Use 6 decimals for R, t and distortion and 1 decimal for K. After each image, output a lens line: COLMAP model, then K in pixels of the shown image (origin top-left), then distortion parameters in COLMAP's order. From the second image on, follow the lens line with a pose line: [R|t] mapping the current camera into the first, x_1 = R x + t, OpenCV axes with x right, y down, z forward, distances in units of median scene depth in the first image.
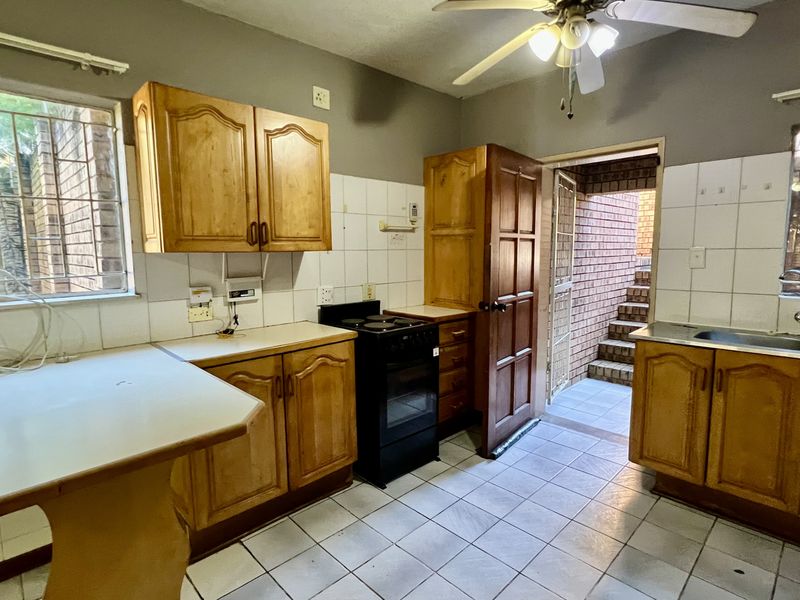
lens RADIAL K [[426.2, 0, 398.5], [0, 426.2, 298.2], [0, 0, 1]] dist [0.000529, -0.000478]
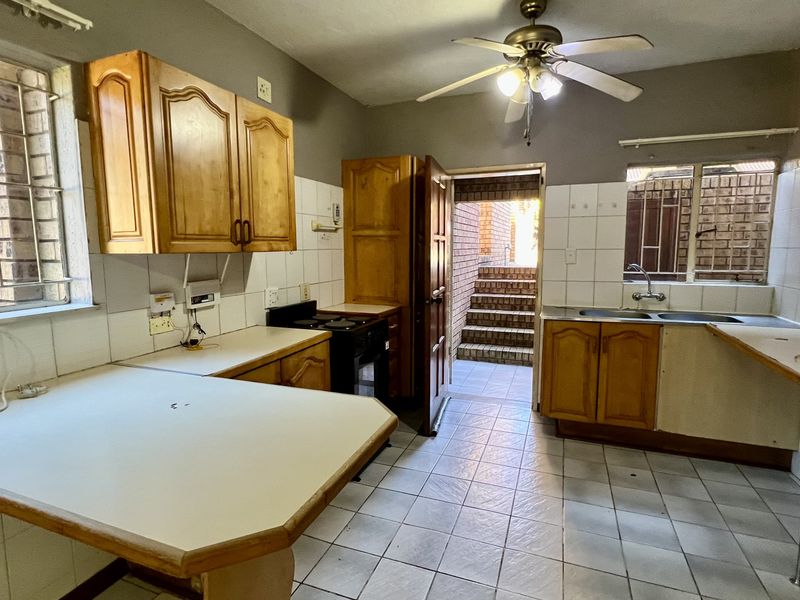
lens RADIAL K [[426.2, 0, 396.1], [0, 426.2, 298.0], [0, 0, 1]] dist [0.000529, -0.000478]
pose [[0.908225, -0.046610, 0.415878, -0.377681], [0.045641, 0.998882, 0.012276, -0.005258], [-0.415985, 0.007832, 0.909338, 0.019519]]
